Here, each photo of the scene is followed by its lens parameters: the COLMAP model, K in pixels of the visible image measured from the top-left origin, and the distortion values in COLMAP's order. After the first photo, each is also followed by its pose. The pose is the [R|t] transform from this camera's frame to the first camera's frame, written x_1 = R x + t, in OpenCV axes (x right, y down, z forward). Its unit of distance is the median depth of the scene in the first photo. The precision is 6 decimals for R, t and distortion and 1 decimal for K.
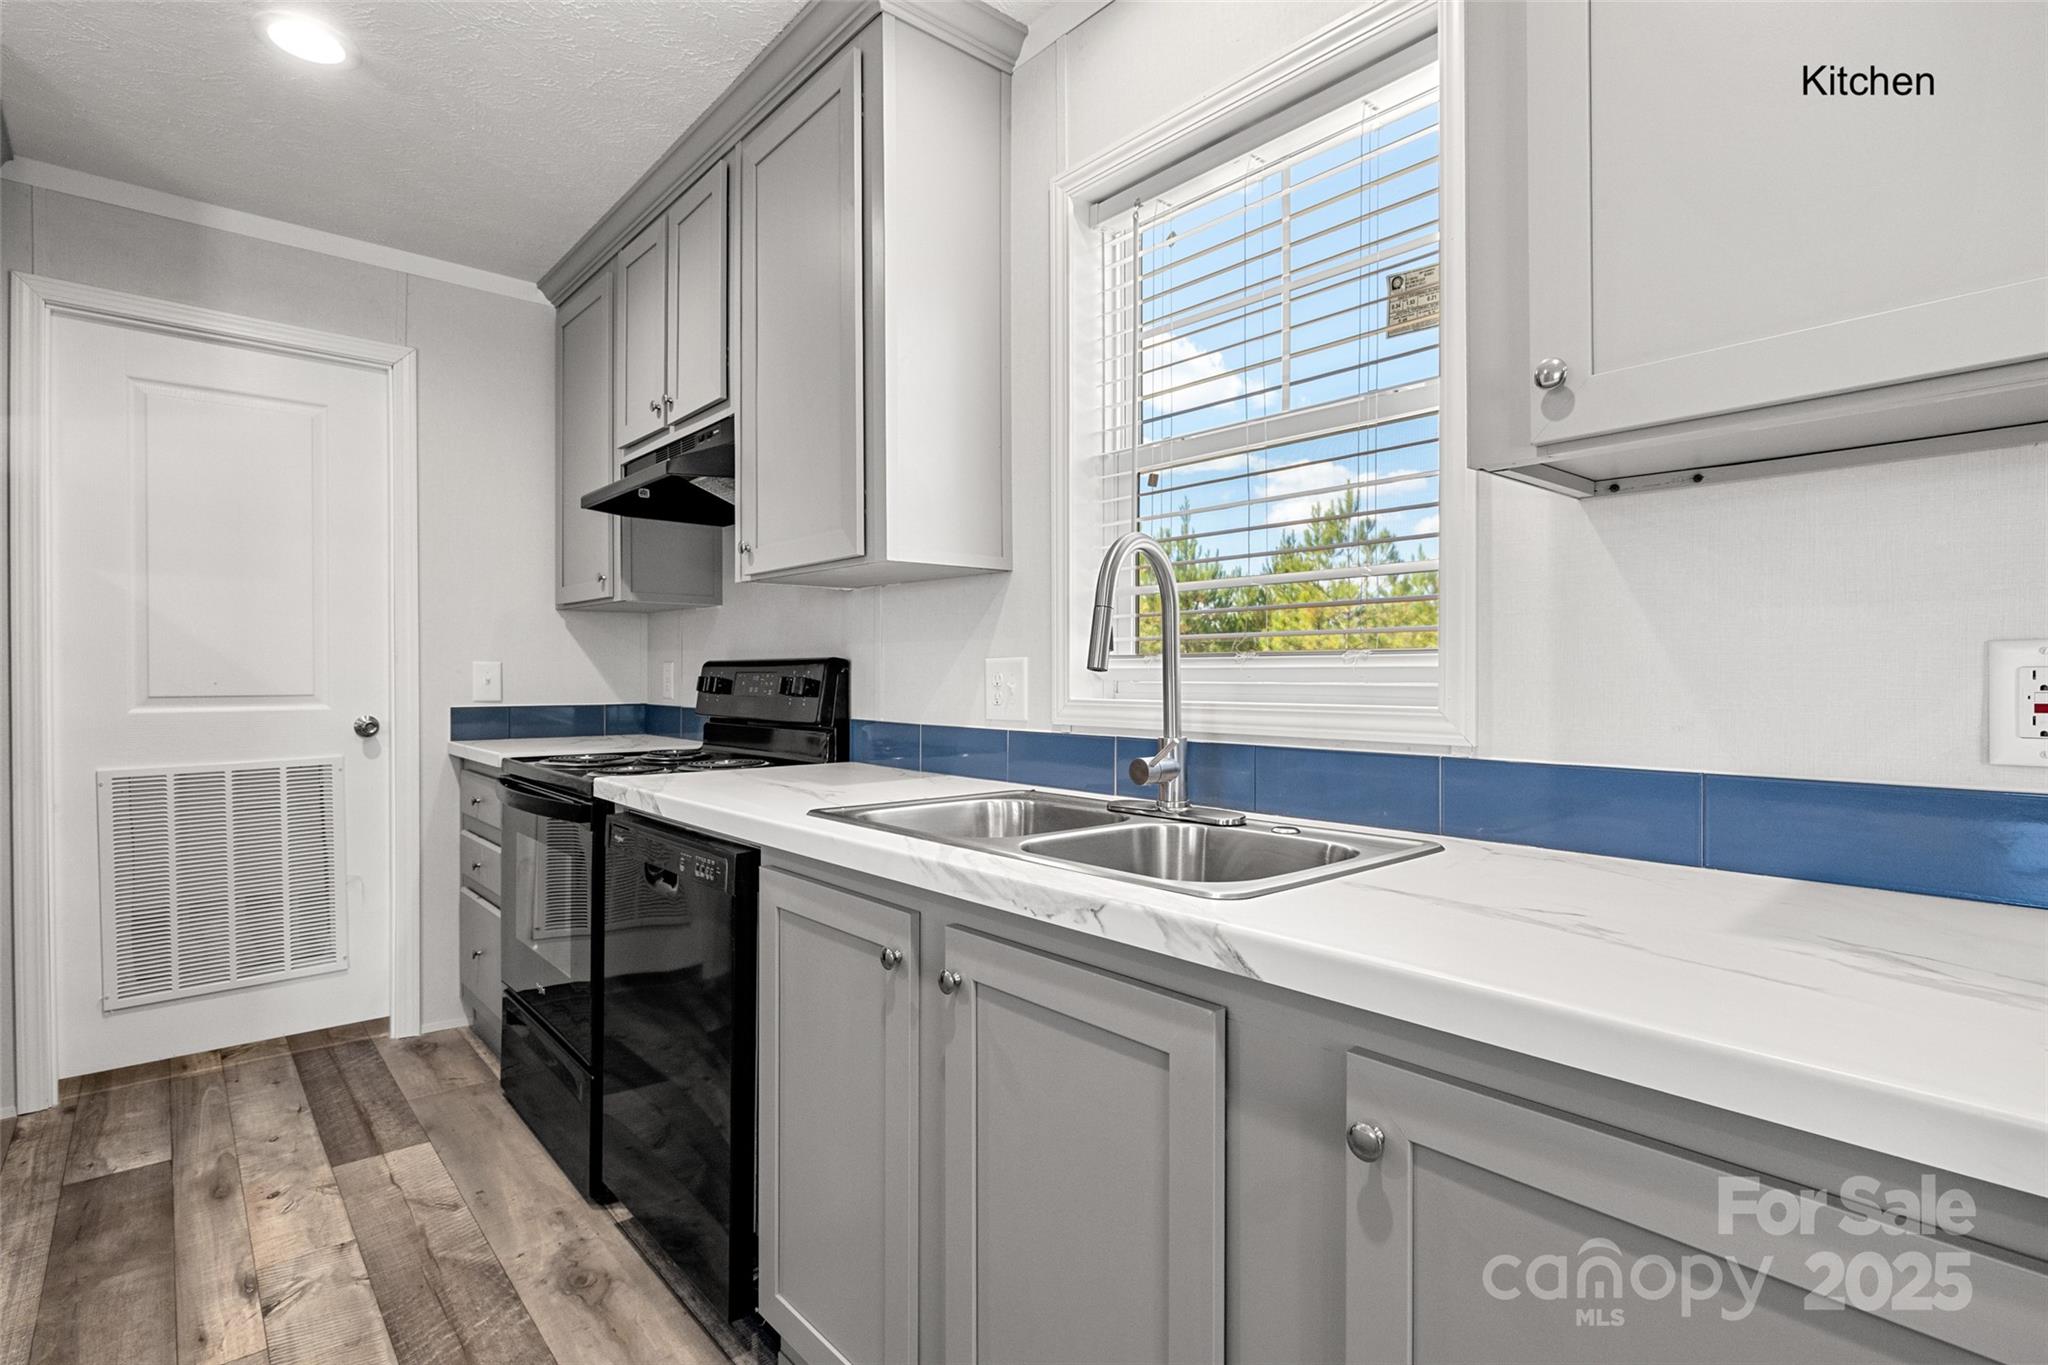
lens RADIAL K [[963.1, 0, 1024.0], [0, 963.1, 682.5], [0, 0, 1]] dist [-0.011755, -0.001108]
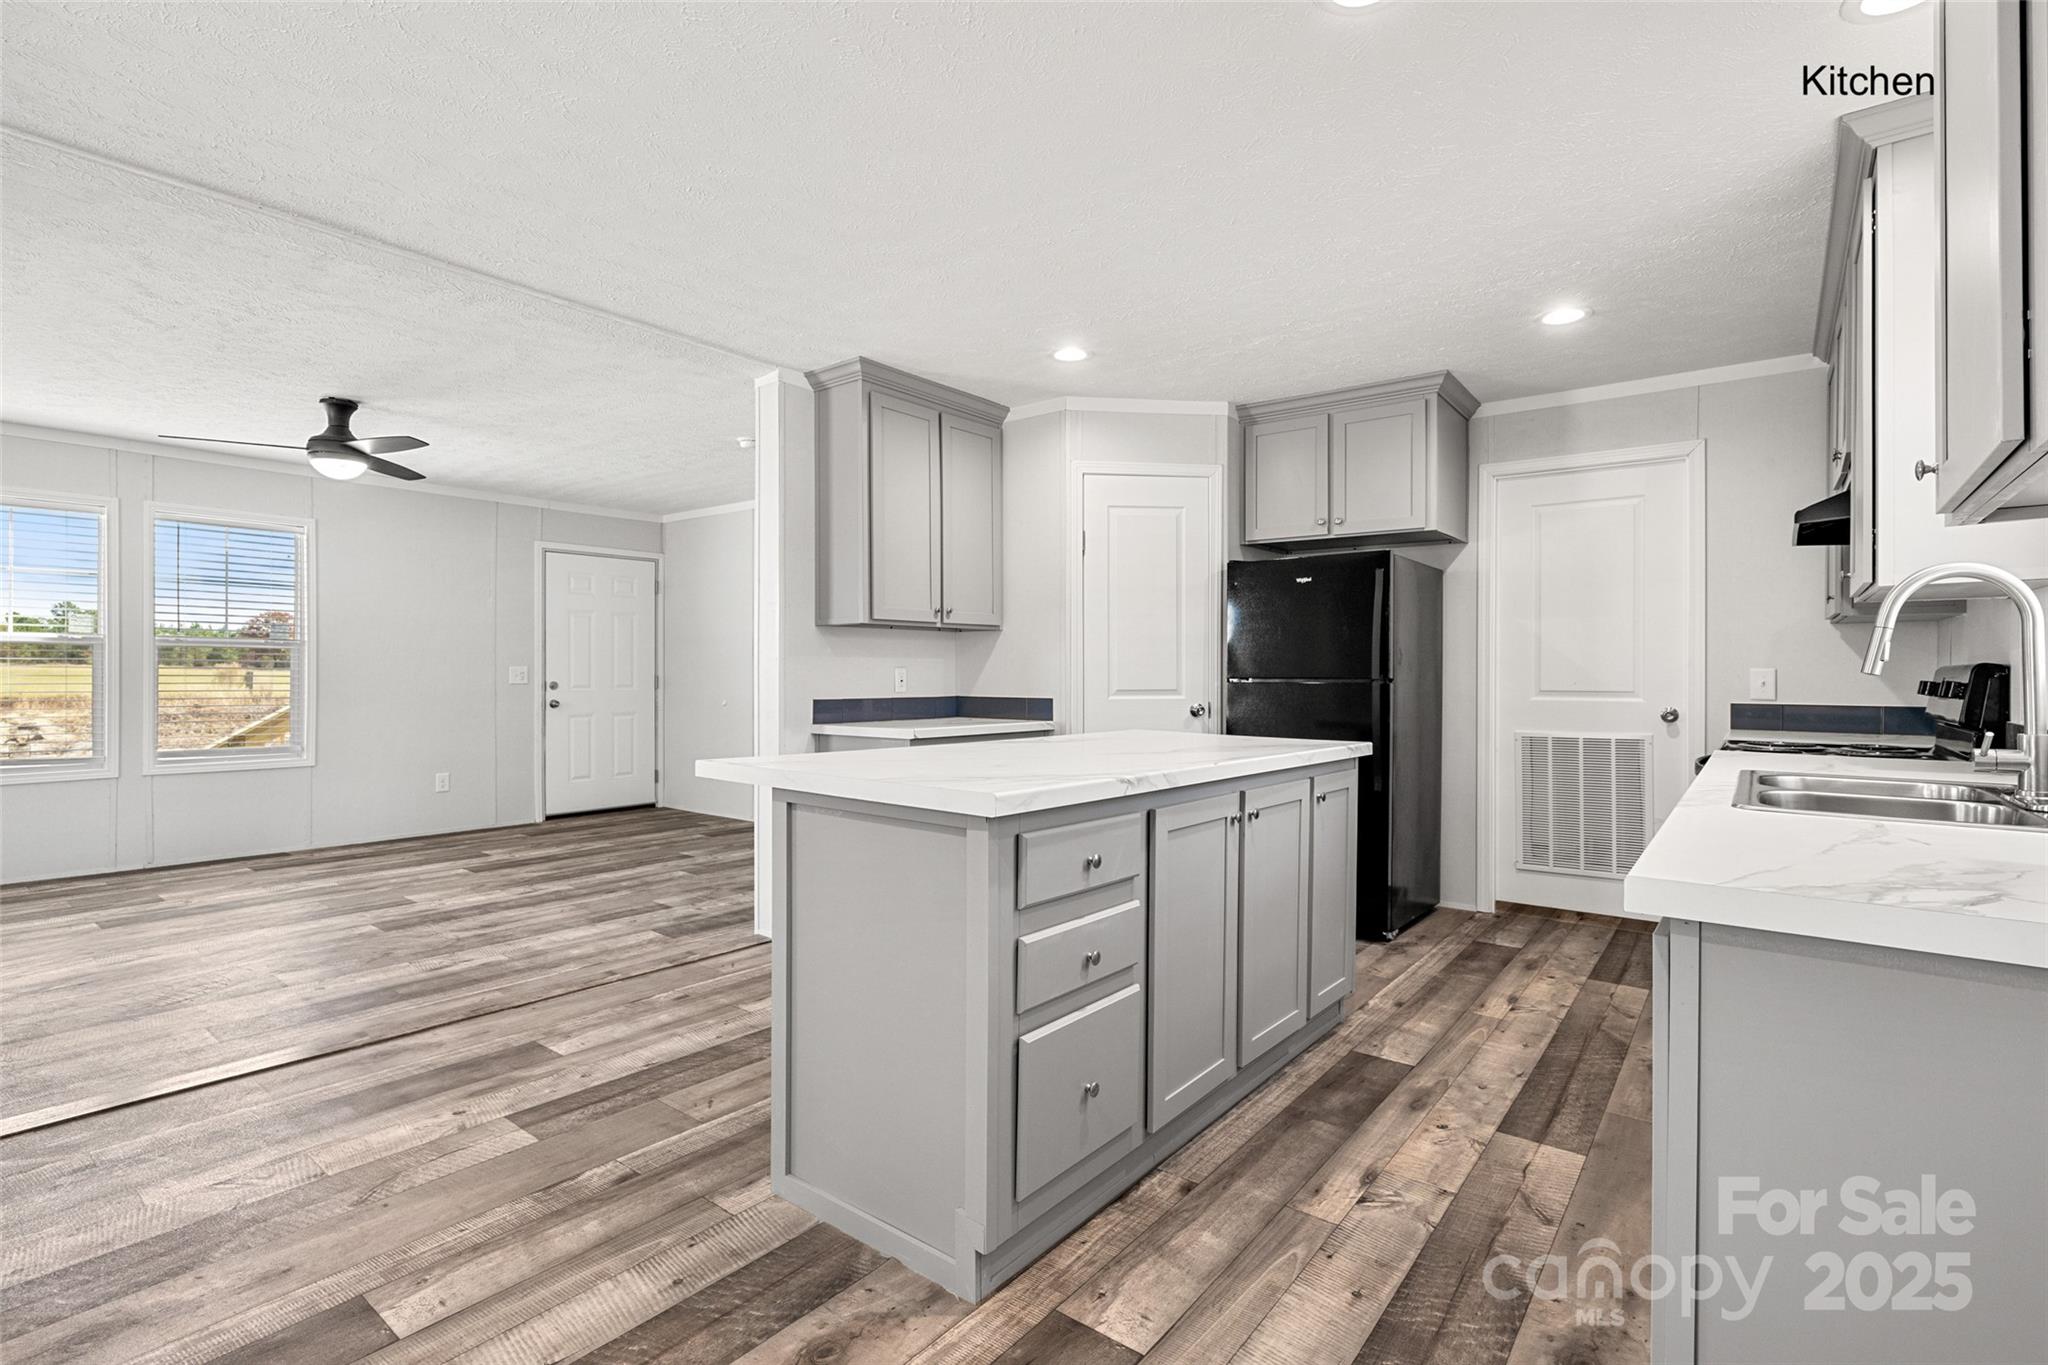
lens RADIAL K [[963.1, 0, 1024.0], [0, 963.1, 682.5], [0, 0, 1]] dist [-0.011755, -0.001108]
pose [[0.167087, 0.006224, -0.985923, 0.652705], [-0.011320, 0.999926, 0.004394, 0.003230], [0.985877, 0.010426, 0.167145, -0.208861]]
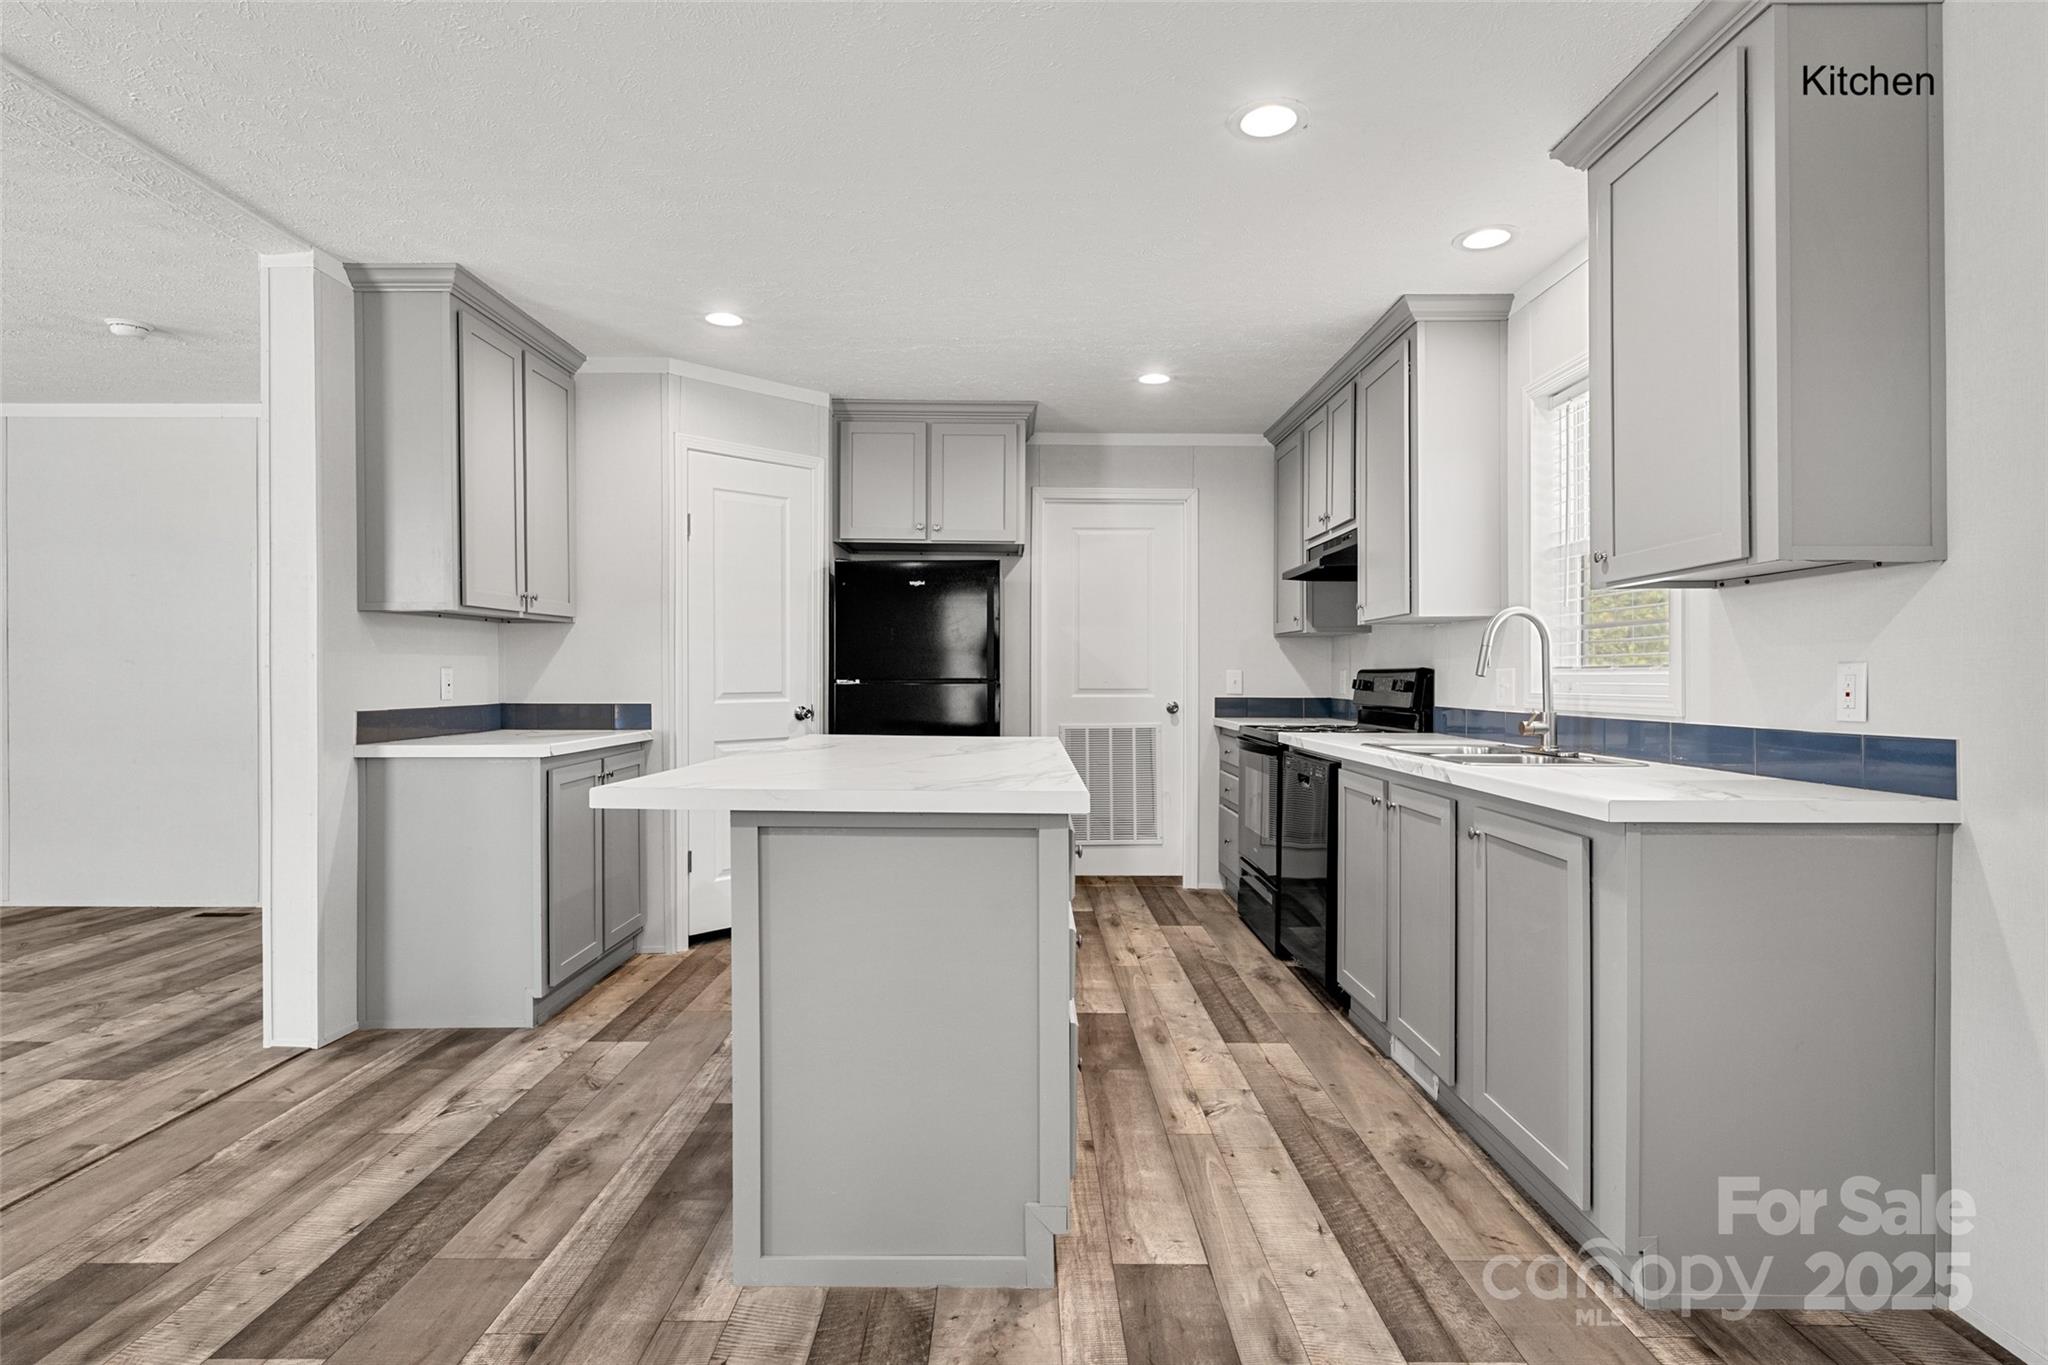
lens RADIAL K [[1055.3, 0, 1024.0], [0, 1055.3, 682.5], [0, 0, 1]] dist [-0.004247, -0.000939]
pose [[0.749465, 0.003751, -0.662033, 0.463997], [-0.005814, 0.999983, -0.000916, 0.004233], [0.662018, 0.004536, 0.749474, -0.751147]]
